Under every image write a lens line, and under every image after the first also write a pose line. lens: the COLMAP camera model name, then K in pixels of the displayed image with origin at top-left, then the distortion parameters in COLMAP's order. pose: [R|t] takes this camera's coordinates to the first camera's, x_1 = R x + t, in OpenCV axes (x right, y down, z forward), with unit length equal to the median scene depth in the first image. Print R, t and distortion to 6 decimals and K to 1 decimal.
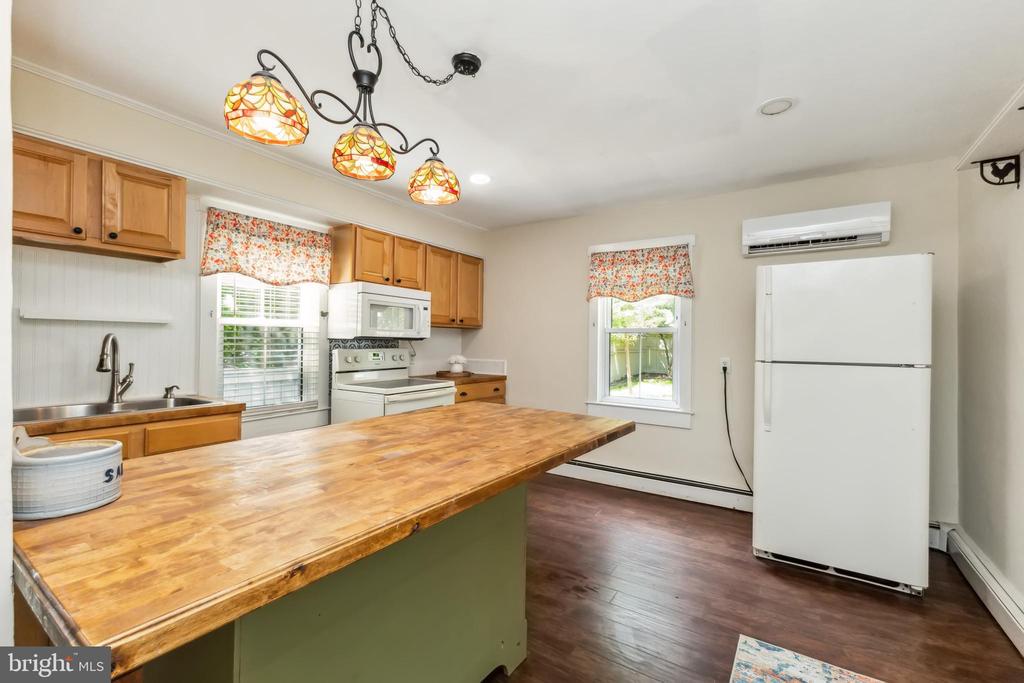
lens RADIAL K [[439.7, 0, 511.5], [0, 439.7, 341.3], [0, 0, 1]] dist [0.001528, 0.000064]
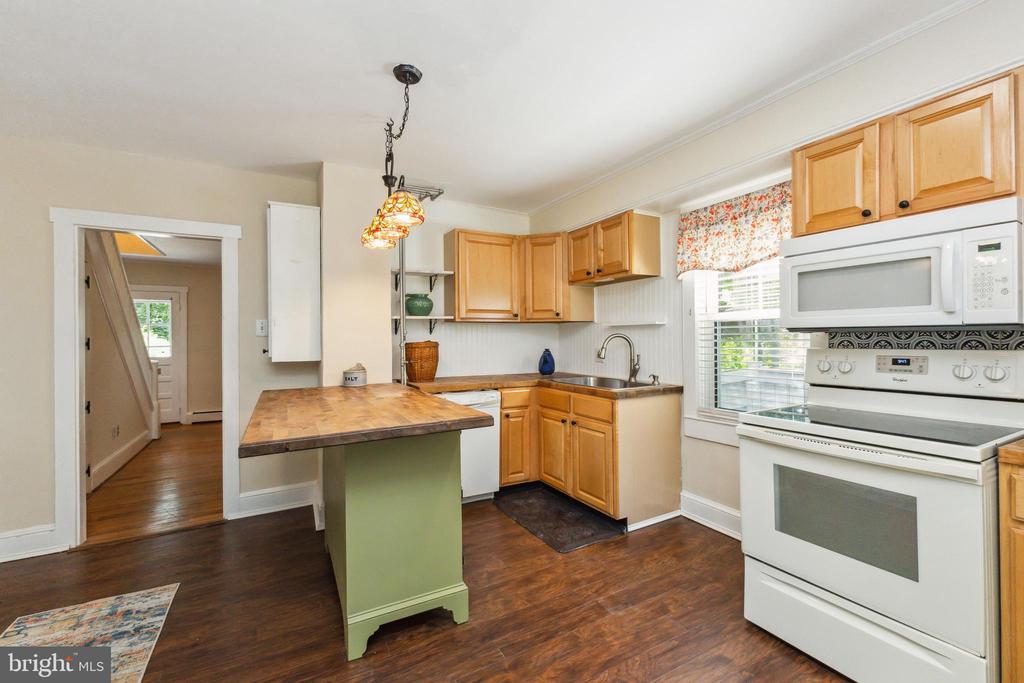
lens RADIAL K [[439.7, 0, 513.7], [0, 439.7, 338.5], [0, 0, 1]] dist [0.001528, 0.000064]
pose [[-0.464031, -0.002333, -0.885816, 0.423746], [0.007622, 0.999949, -0.006627, 0.005018], [0.885786, -0.009827, -0.463989, 1.021831]]
